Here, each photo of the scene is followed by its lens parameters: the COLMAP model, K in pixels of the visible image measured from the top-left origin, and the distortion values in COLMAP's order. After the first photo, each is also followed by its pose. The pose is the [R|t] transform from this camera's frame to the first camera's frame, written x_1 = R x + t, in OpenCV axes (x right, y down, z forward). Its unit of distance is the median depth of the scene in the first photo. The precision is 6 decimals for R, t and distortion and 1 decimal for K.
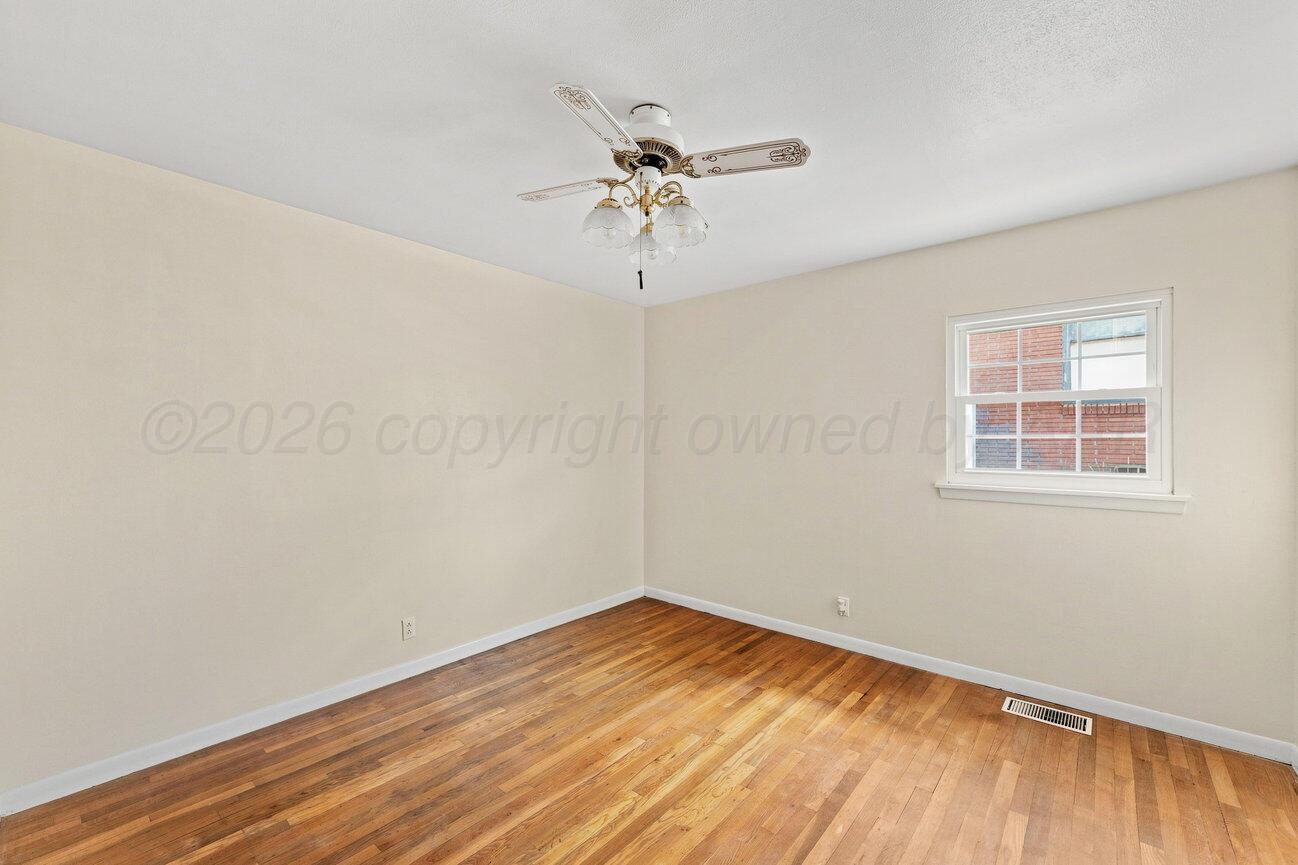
lens RADIAL K [[529.3, 0, 655.1], [0, 529.3, 445.1], [0, 0, 1]] dist [0.006025, -0.000307]
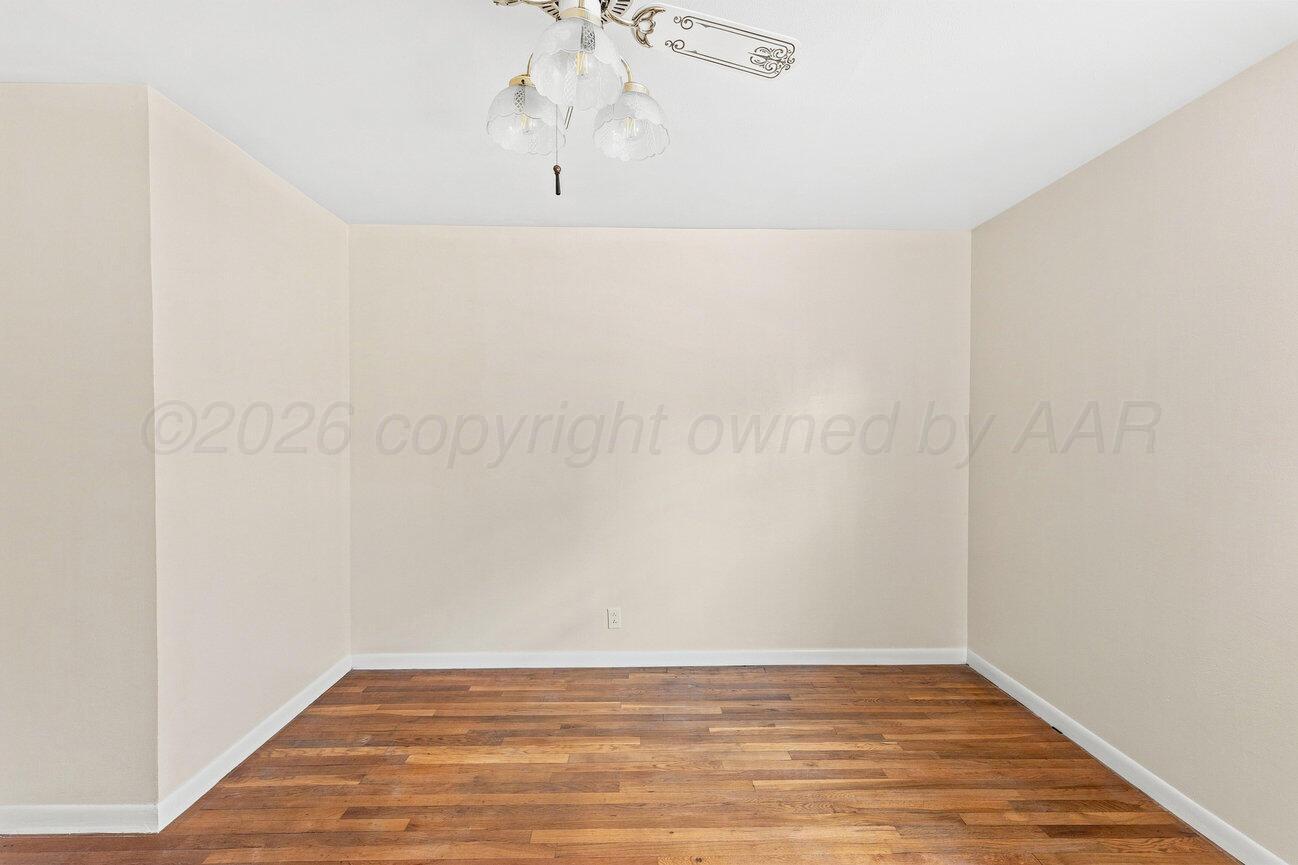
lens RADIAL K [[529.3, 0, 646.7], [0, 529.3, 429.3], [0, 0, 1]] dist [0.006025, -0.000307]
pose [[0.664171, 0.009351, -0.747522, 0.328794], [-0.011676, 0.999930, 0.002134, -0.016414], [0.747489, 0.007311, 0.664234, 0.378586]]
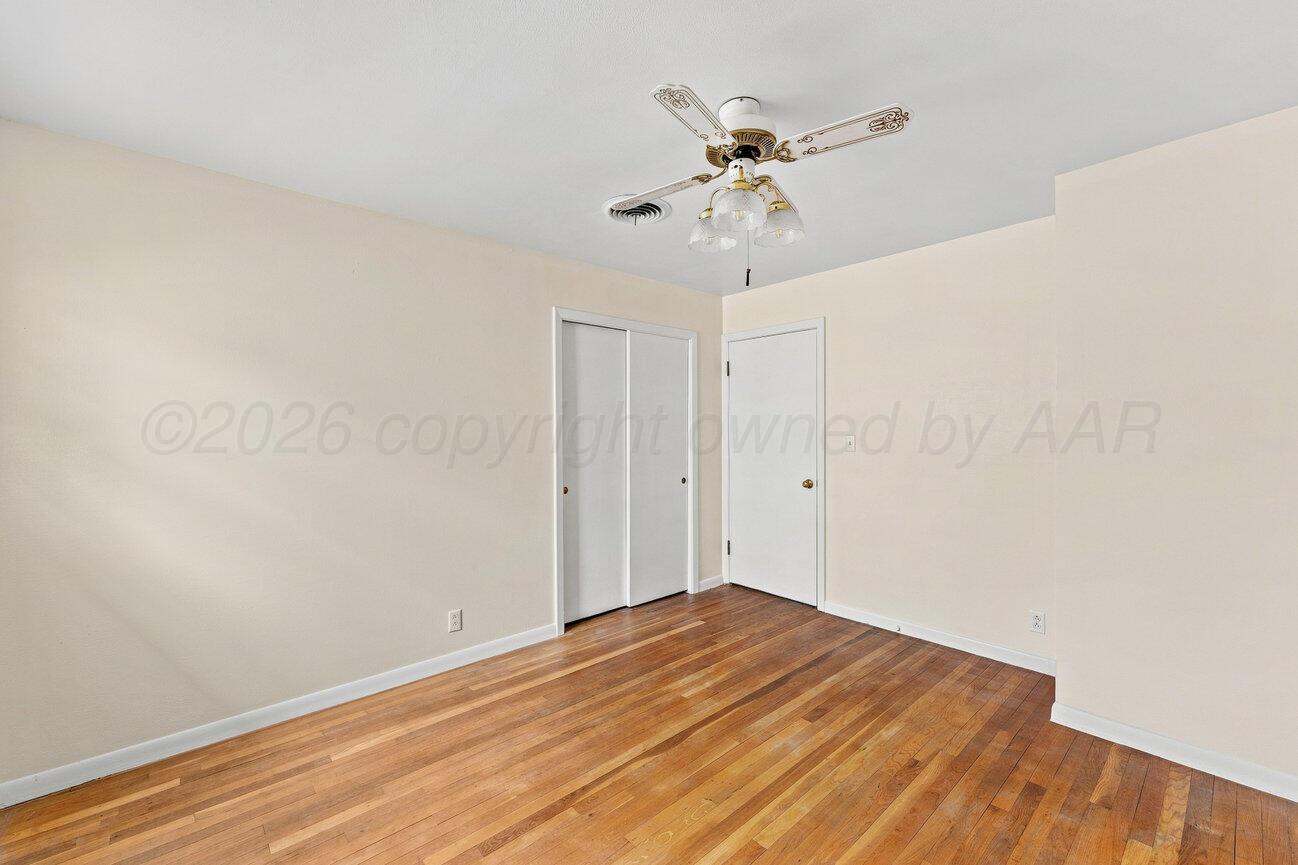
lens RADIAL K [[529.3, 0, 639.6], [0, 529.3, 427.1], [0, 0, 1]] dist [0.006025, -0.000307]
pose [[-0.988330, 0.012382, 0.151825, 0.016049], [0.012621, 0.999920, 0.000611, -0.016919], [-0.151806, 0.002520, -0.988407, 1.271016]]
